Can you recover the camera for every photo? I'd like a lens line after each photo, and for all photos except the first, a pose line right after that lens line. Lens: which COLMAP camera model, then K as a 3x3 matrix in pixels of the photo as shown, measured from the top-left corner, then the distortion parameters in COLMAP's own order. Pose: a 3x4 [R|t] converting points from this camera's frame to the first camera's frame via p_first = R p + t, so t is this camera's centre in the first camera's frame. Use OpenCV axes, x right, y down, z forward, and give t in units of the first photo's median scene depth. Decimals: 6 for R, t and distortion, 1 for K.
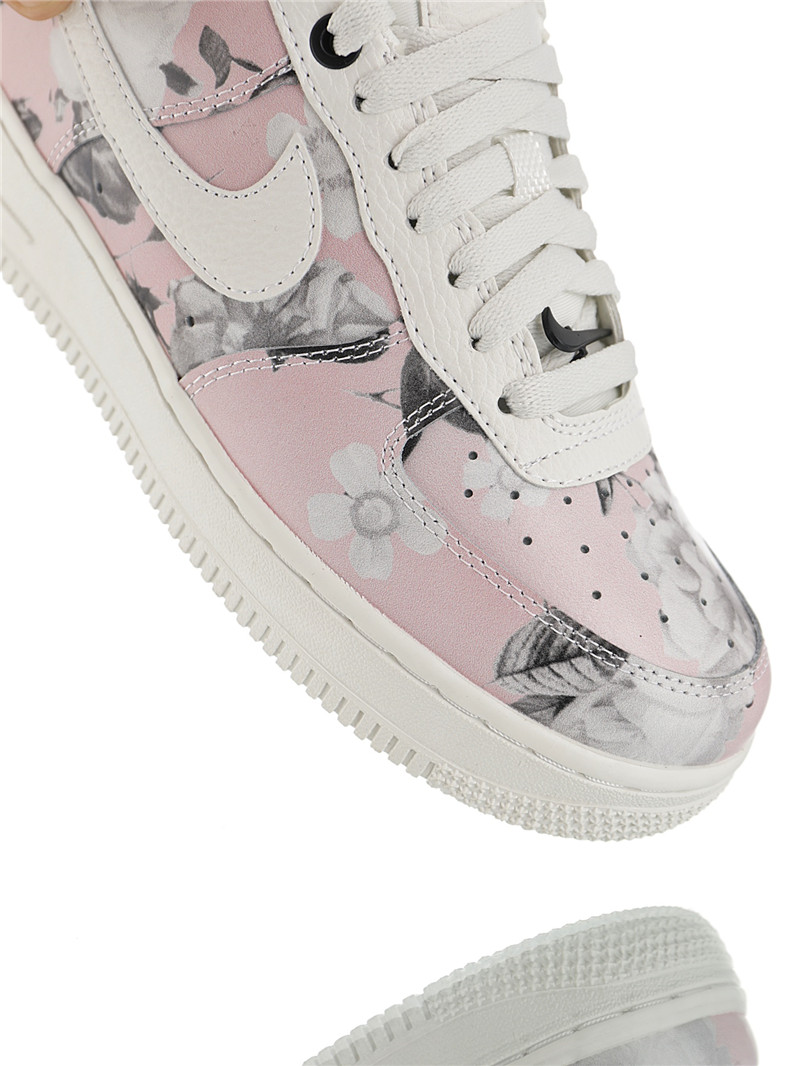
lens RADIAL K [[1604.4, 0, 400.0], [0, 1604.4, 533.0], [0, 0, 1]] dist [-0.021229, -0.192441]
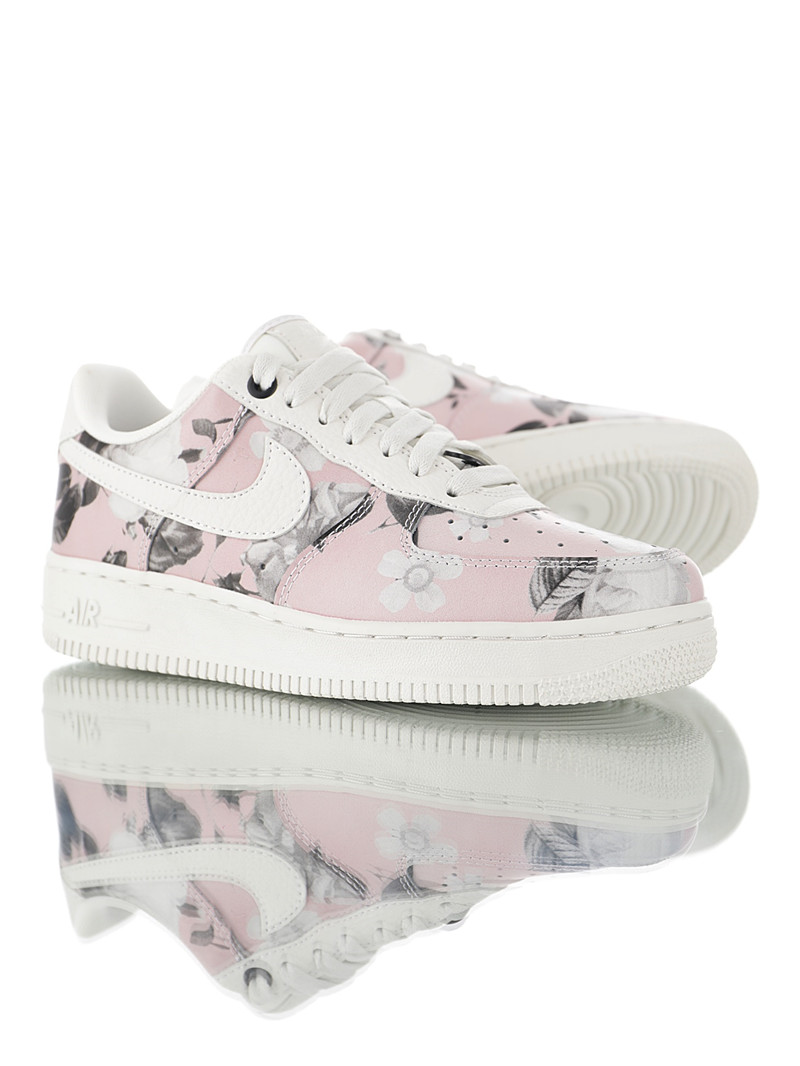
lens RADIAL K [[1604.4, 0, 400.0], [0, 1604.4, 533.0], [0, 0, 1]] dist [-0.021229, -0.192441]
pose [[0.858661, -0.468737, 0.207334, -0.345311], [0.502489, 0.690134, -0.520788, 0.789558], [0.101025, 0.551363, 0.828126, -0.360558]]
